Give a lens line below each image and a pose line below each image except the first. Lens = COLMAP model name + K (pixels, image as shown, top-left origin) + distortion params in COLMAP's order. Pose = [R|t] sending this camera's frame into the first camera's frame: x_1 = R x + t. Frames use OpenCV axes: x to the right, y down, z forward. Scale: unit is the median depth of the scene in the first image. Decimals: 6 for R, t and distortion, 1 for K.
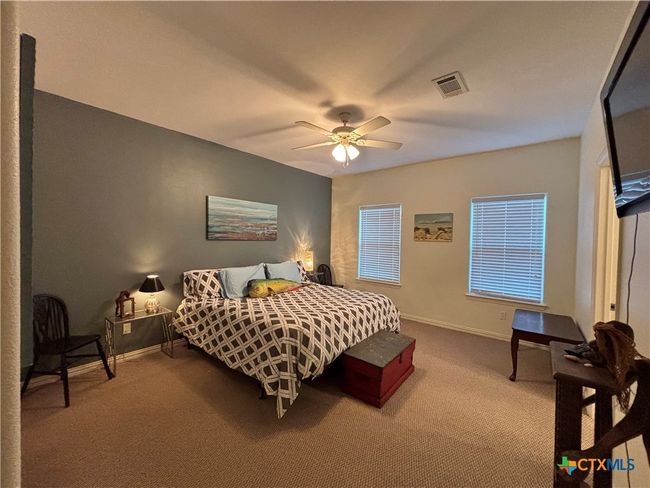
lens RADIAL K [[257.4, 0, 322.0], [0, 257.4, 243.7], [0, 0, 1]] dist [-0.000677, -0.000455]
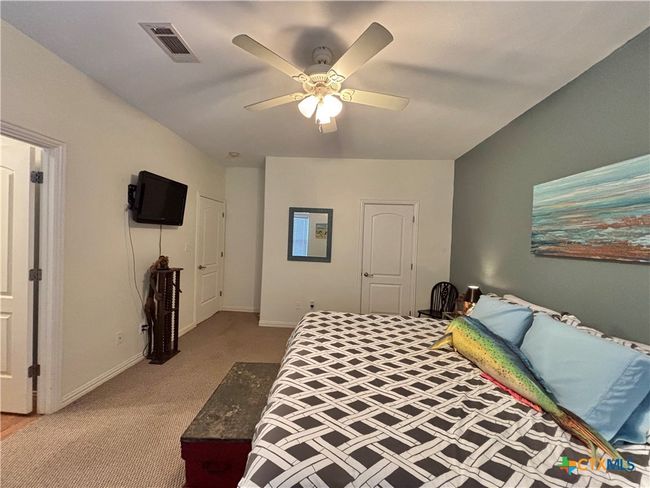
lens RADIAL K [[257.4, 0, 322.0], [0, 257.4, 243.7], [0, 0, 1]] dist [-0.000677, -0.000455]
pose [[-0.798949, -0.039077, -0.600128, 0.301283], [-0.067050, 0.997453, 0.024316, -0.019441], [0.597649, 0.059666, -0.799535, 1.003395]]
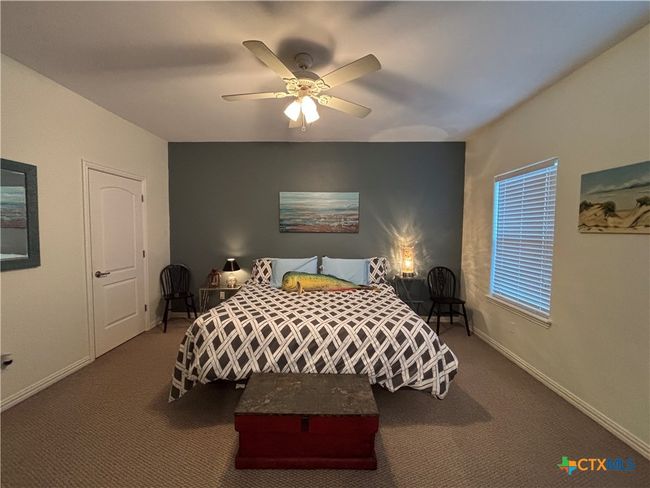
lens RADIAL K [[257.4, 0, 322.0], [0, 257.4, 243.7], [0, 0, 1]] dist [-0.000677, -0.000455]
pose [[0.616978, 0.030353, -0.786395, 0.458381], [-0.016436, 0.999535, 0.025685, 0.003482], [0.786809, -0.002922, 0.617190, 0.382357]]
